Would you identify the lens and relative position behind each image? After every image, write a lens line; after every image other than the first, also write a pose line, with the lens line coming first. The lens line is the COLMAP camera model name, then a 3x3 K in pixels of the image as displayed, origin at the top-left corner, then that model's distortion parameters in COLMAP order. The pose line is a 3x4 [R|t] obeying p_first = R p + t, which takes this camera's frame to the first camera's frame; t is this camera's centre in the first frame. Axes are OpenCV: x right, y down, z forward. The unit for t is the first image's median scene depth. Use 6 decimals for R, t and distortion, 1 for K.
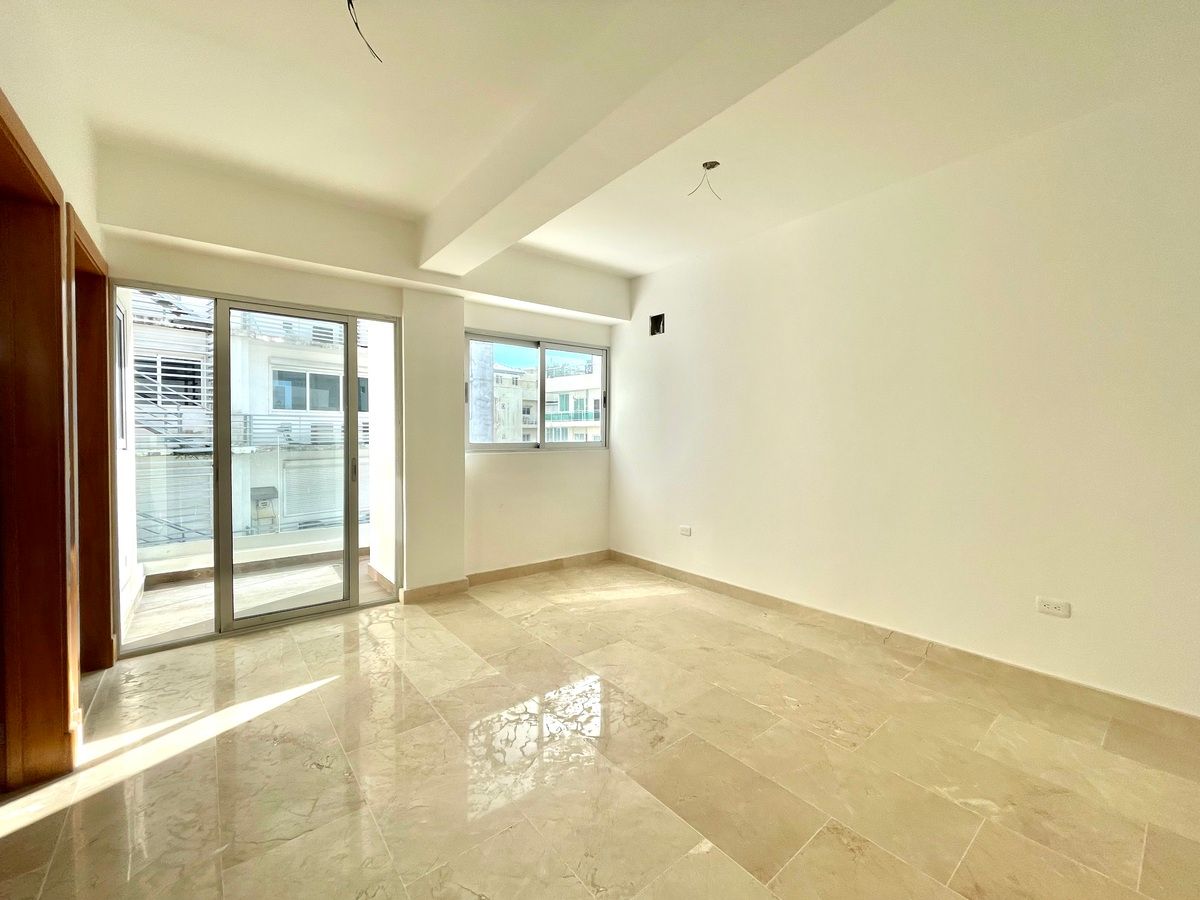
lens RADIAL K [[491.3, 0, 590.7], [0, 491.3, 440.9], [0, 0, 1]] dist [0.002162, 0.000718]
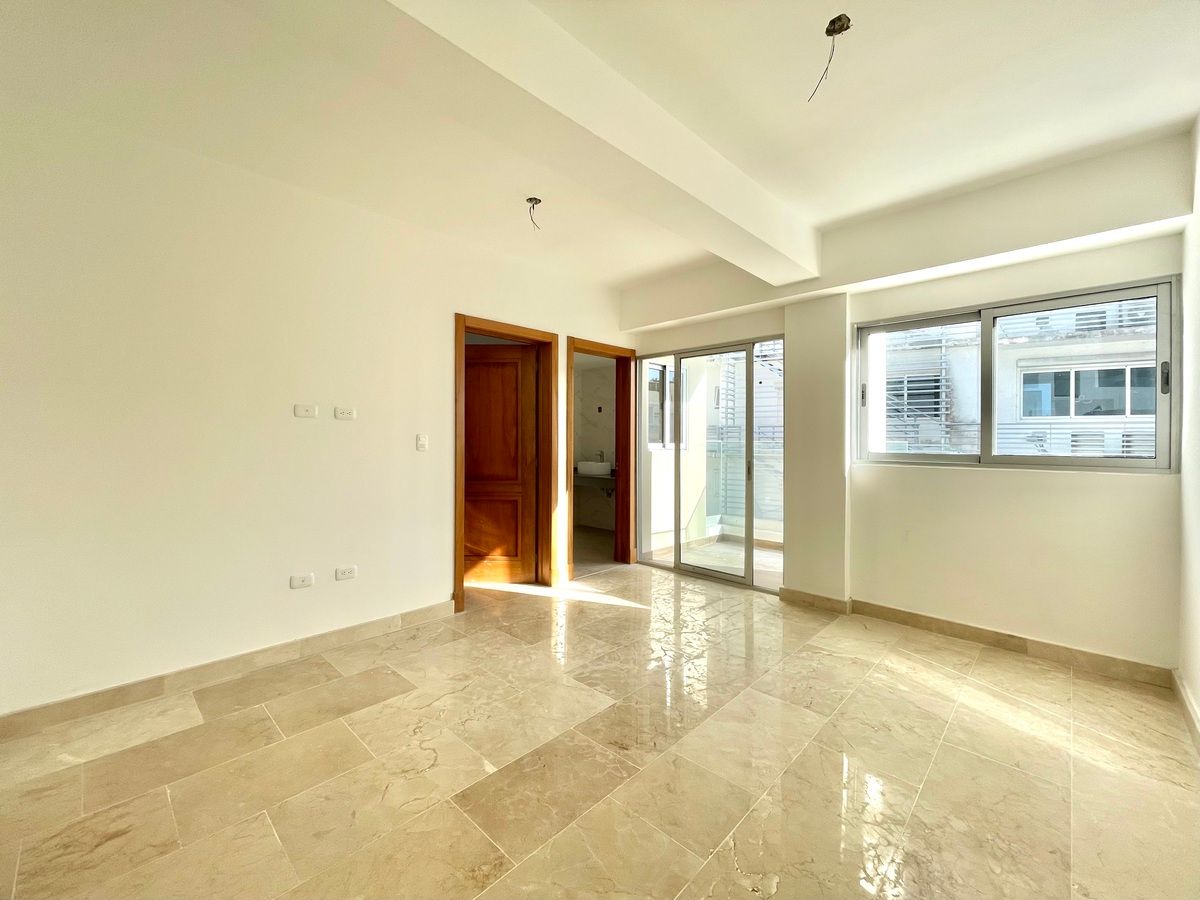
lens RADIAL K [[491.3, 0, 600.5], [0, 491.3, 441.8], [0, 0, 1]] dist [0.002162, 0.000718]
pose [[0.138842, 0.003454, -0.990309, 0.571084], [-0.022753, 0.999741, 0.000297, -0.003515], [0.990053, 0.022491, 0.138884, 0.413454]]
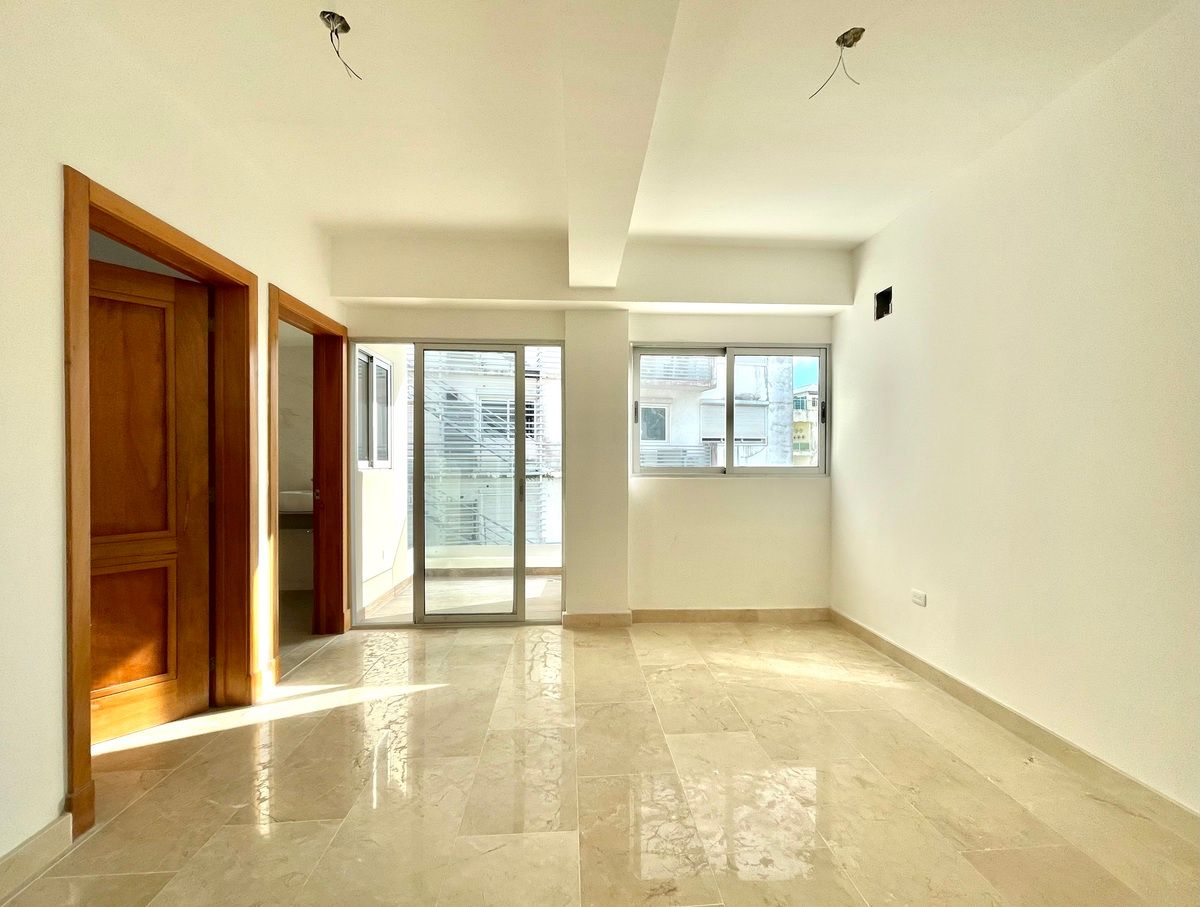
lens RADIAL K [[506.8, 0, 605.6], [0, 506.8, 463.5], [0, 0, 1]] dist [0.003080, -0.001539]
pose [[0.826636, 0.002531, -0.562731, 0.239504], [-0.009674, 0.999906, -0.009713, 0.008435], [0.562654, 0.013473, 0.826583, 0.181923]]
